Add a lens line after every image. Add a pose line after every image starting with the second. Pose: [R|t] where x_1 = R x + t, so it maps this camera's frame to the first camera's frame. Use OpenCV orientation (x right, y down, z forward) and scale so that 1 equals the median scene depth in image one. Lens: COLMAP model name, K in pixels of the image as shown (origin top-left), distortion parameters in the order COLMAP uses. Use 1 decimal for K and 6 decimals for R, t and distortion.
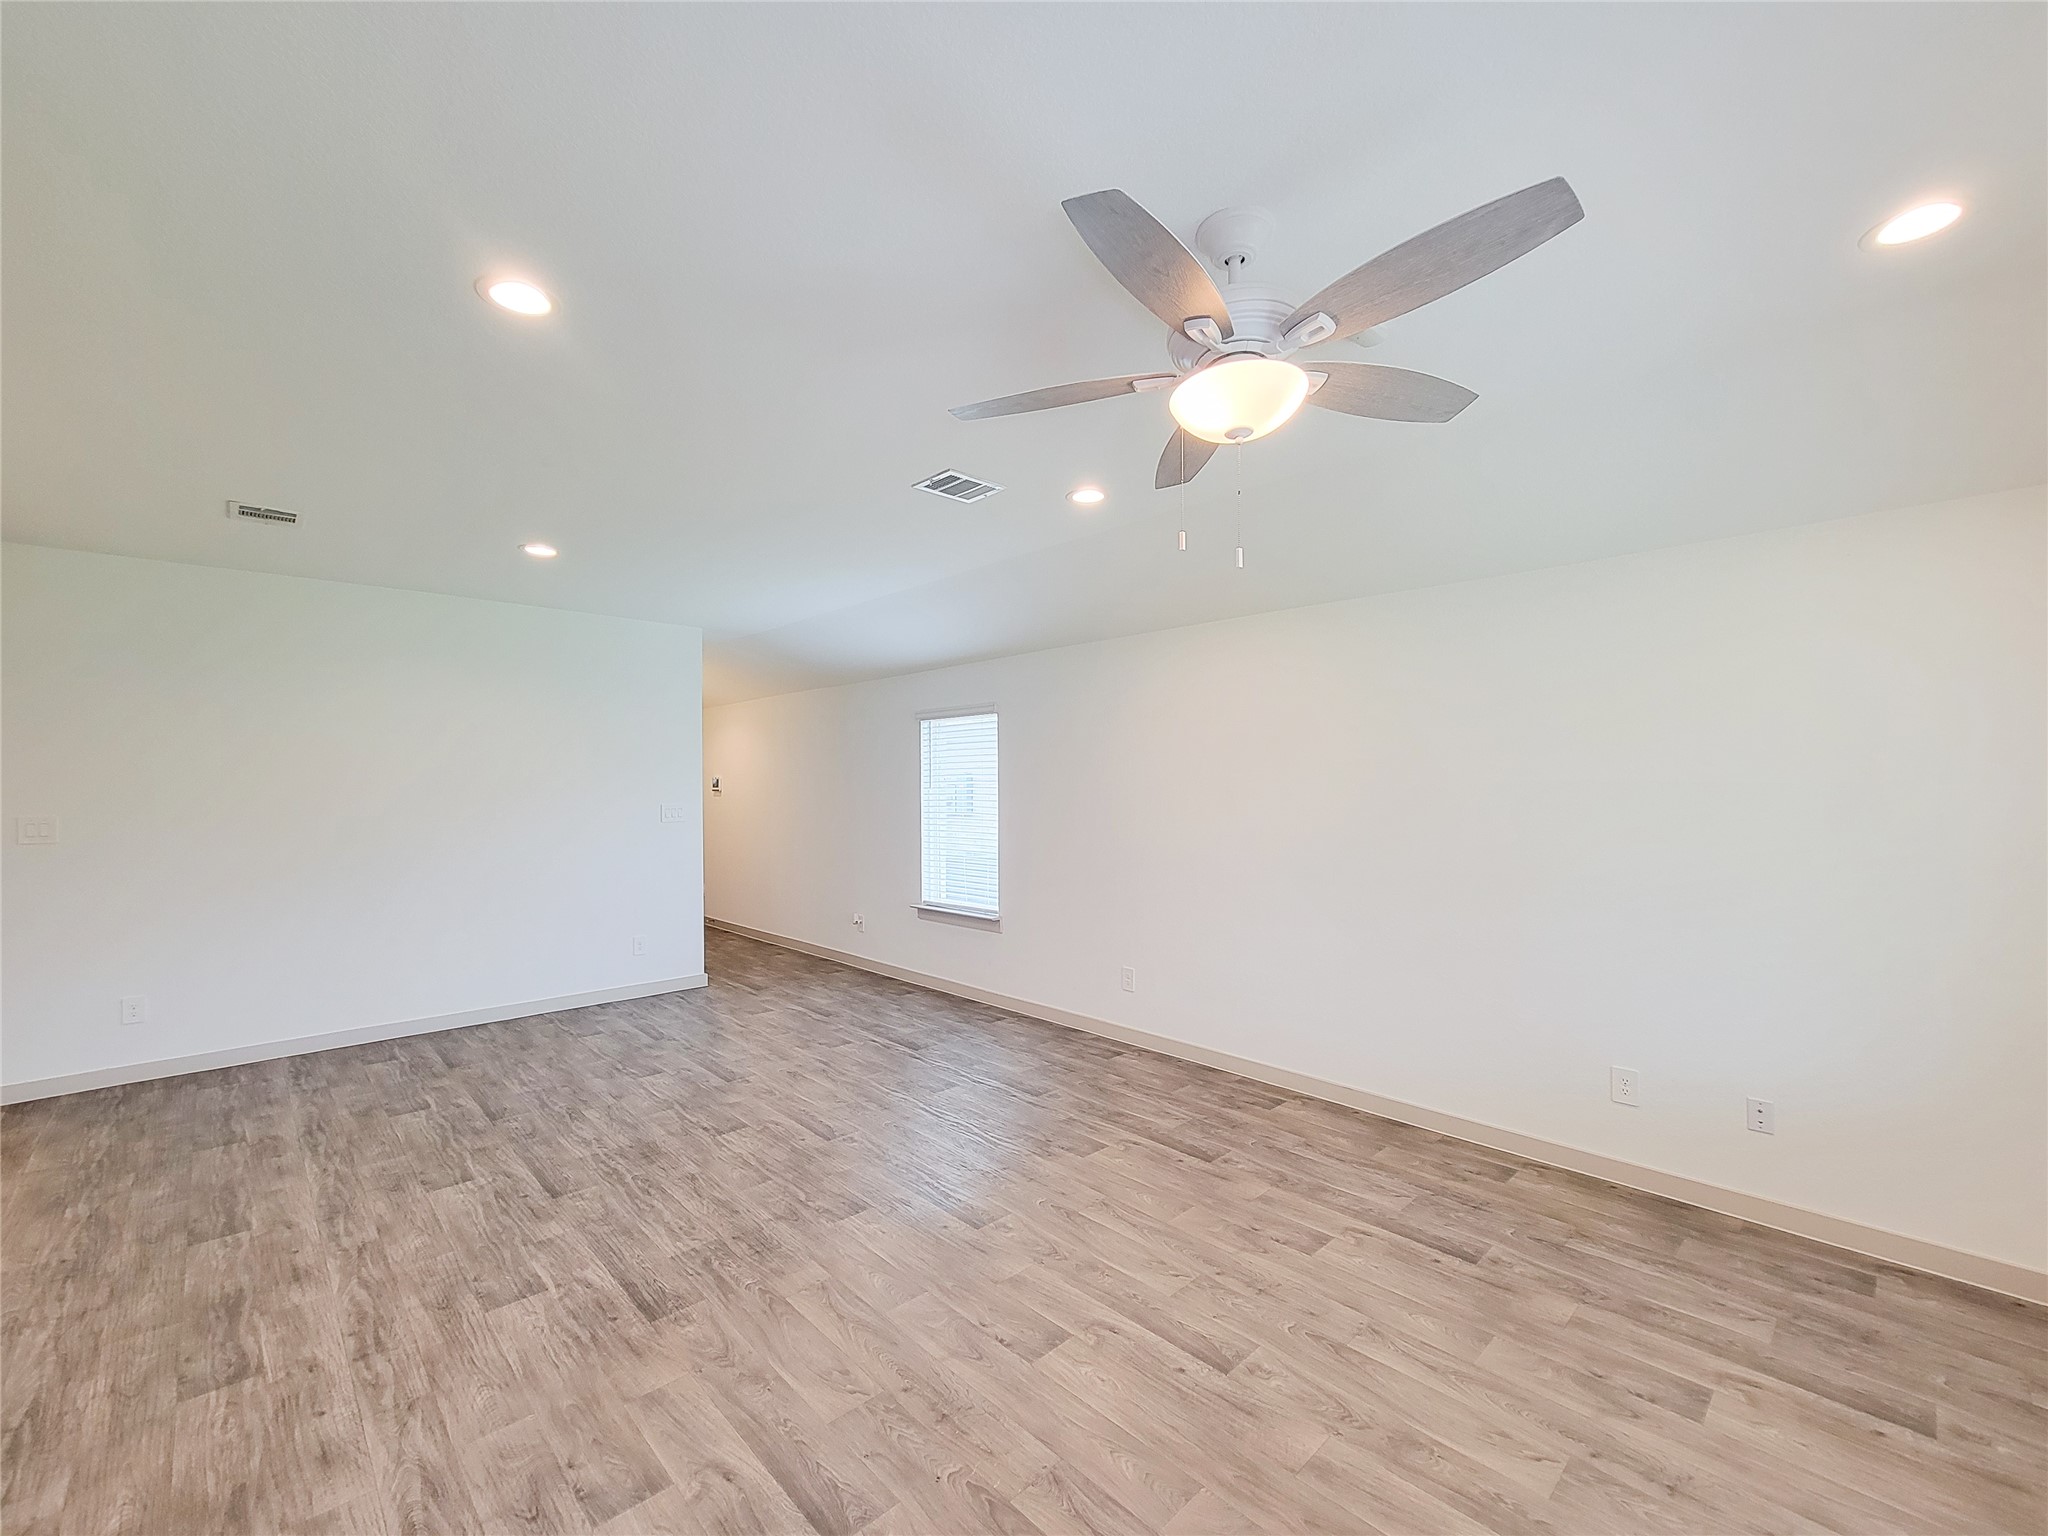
lens RADIAL K [[844.3, 0, 1024.6], [0, 844.3, 759.1], [0, 0, 1]] dist [0.009304, -0.004592]
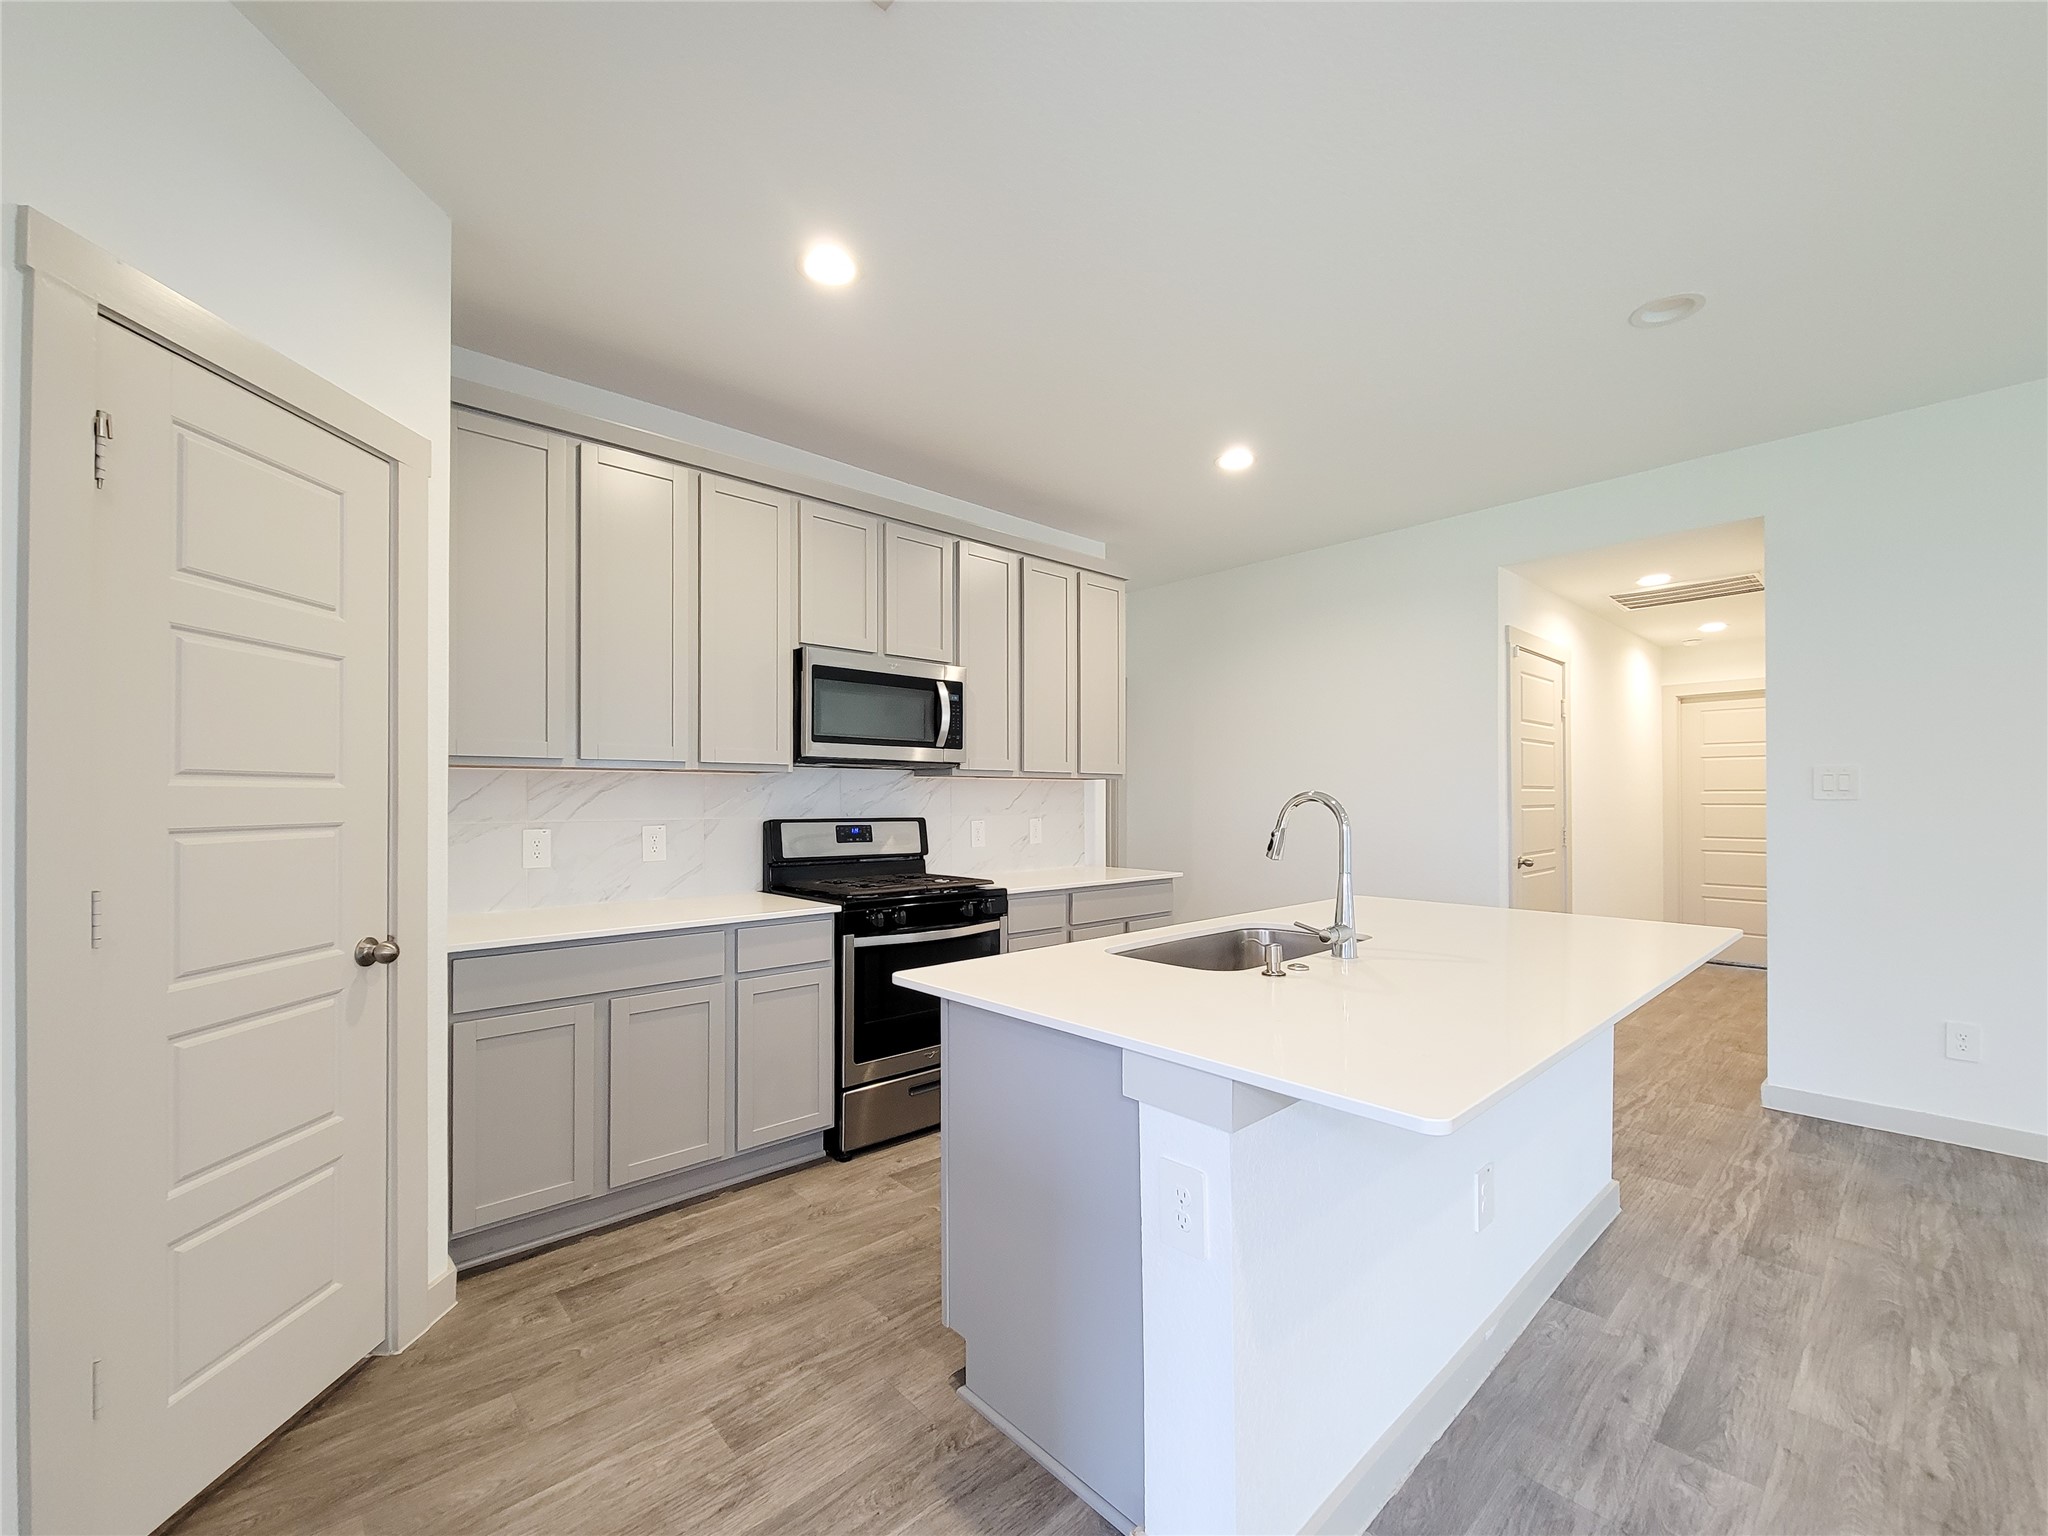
lens RADIAL K [[844.3, 0, 1019.0], [0, 844.3, 782.7], [0, 0, 1]] dist [0.009304, -0.004592]
pose [[-0.022332, -0.014549, -0.999645, -0.419850], [0.034193, 0.999298, -0.015308, 0.086629], [0.999166, -0.034523, -0.021818, 0.318995]]
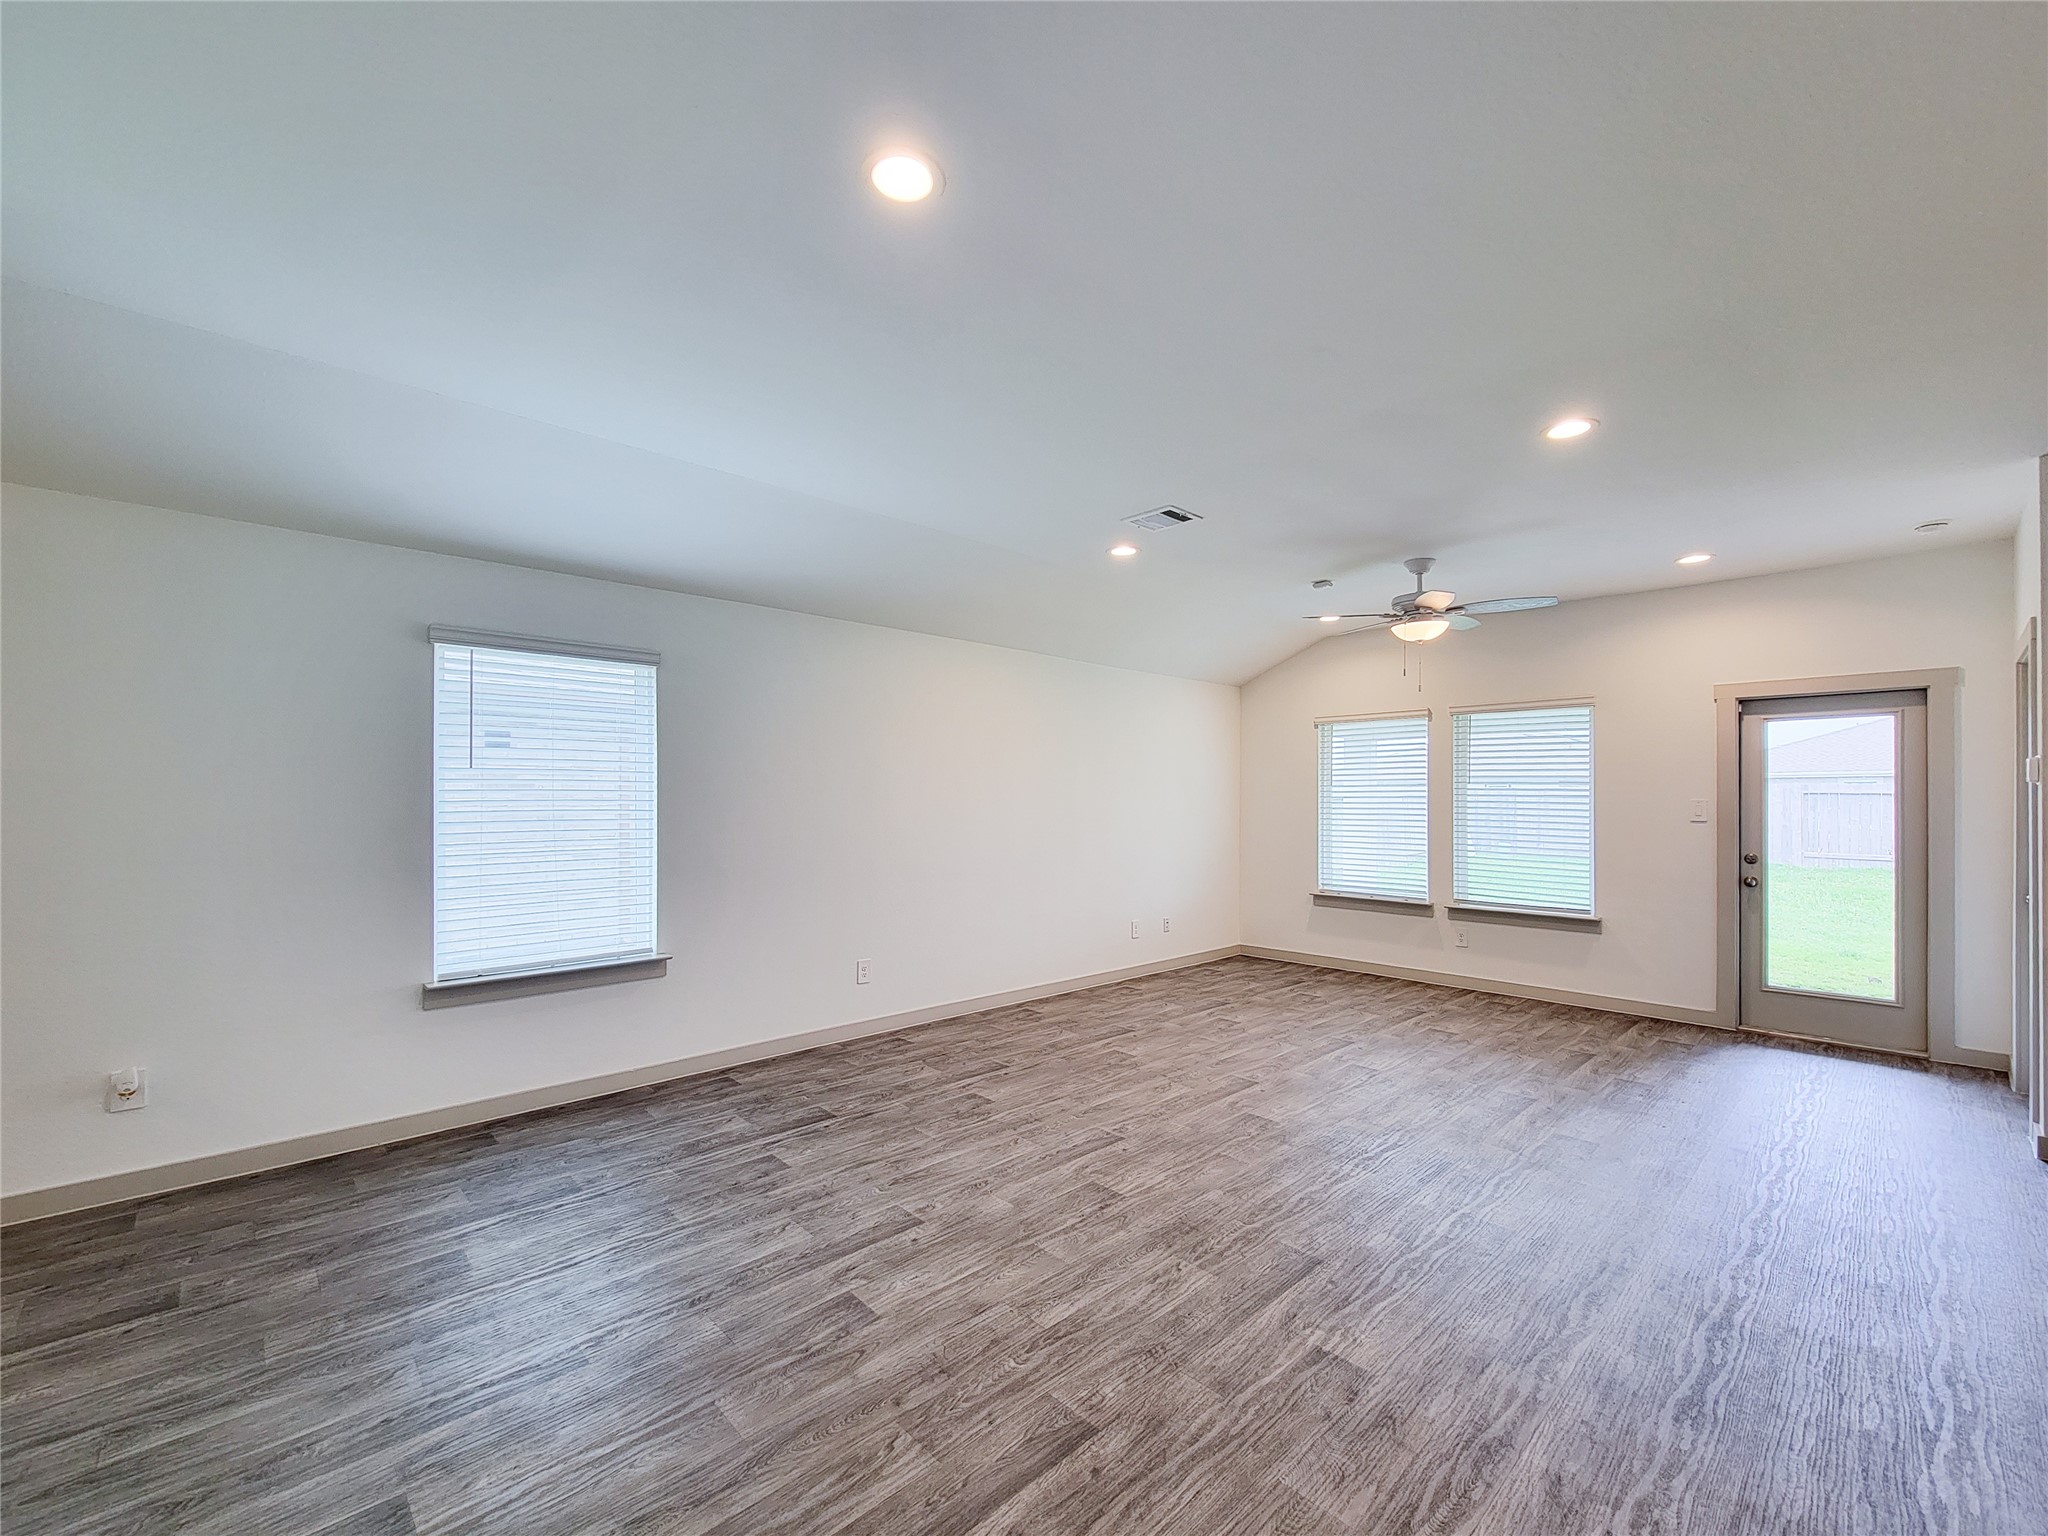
lens RADIAL K [[844.3, 0, 1030.0], [0, 844.3, 776.2], [0, 0, 1]] dist [0.009304, -0.004592]
pose [[-0.001232, 0.034349, 0.999409, -1.228563], [-0.034437, 0.998816, -0.034371, 0.086565], [-0.999406, -0.034459, -0.000048, 1.157174]]
